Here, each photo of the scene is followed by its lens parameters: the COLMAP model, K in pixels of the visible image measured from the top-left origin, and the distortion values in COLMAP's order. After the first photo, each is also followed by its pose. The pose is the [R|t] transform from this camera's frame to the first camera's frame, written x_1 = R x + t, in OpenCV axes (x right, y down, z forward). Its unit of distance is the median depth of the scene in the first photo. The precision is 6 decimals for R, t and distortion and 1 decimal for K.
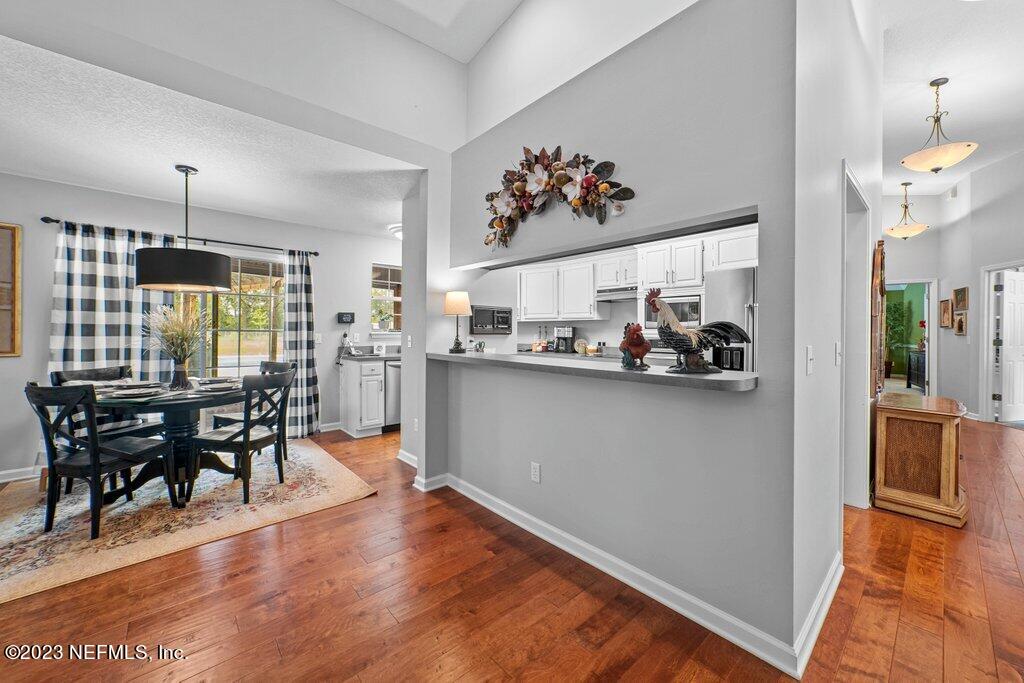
lens RADIAL K [[387.5, 0, 522.3], [0, 387.5, 329.1], [0, 0, 1]] dist [-0.006138, 0.001795]
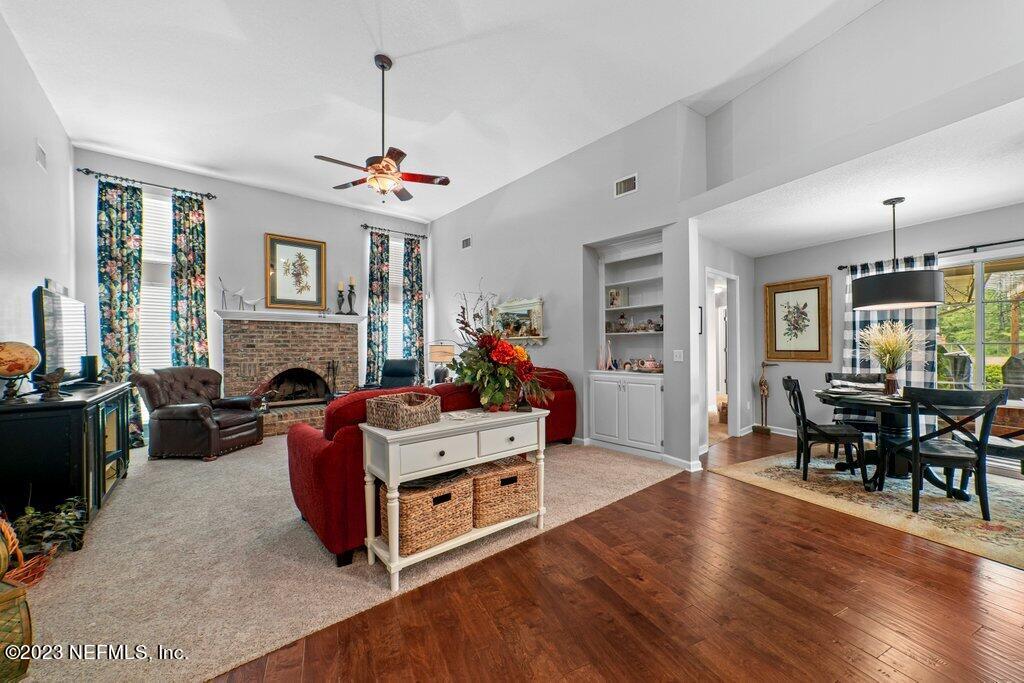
lens RADIAL K [[387.5, 0, 511.4], [0, 387.5, 348.7], [0, 0, 1]] dist [-0.006138, 0.001795]
pose [[-0.288123, 0.003200, -0.957588, 0.536928], [0.011647, 0.999932, -0.000163, 0.003966], [0.957523, -0.011200, -0.288140, 0.254522]]
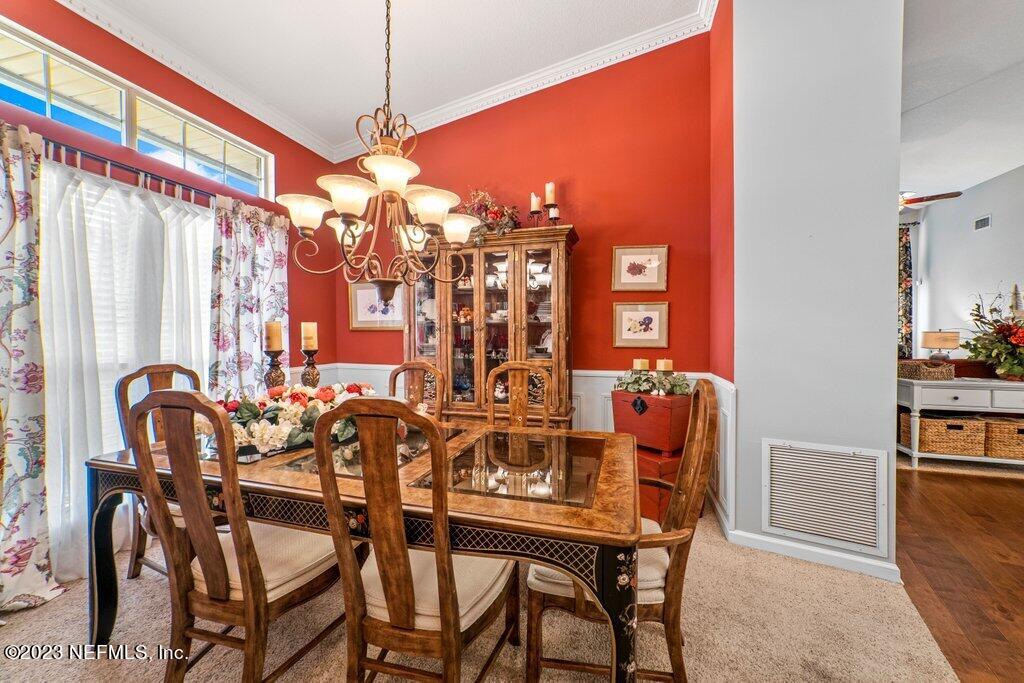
lens RADIAL K [[387.5, 0, 504.7], [0, 387.5, 341.3], [0, 0, 1]] dist [-0.006138, 0.001795]
pose [[-0.961353, 0.001601, -0.275316, 1.322887], [-0.001330, 0.999944, 0.010458, 0.011338], [0.275317, 0.010420, -0.961297, 0.583278]]
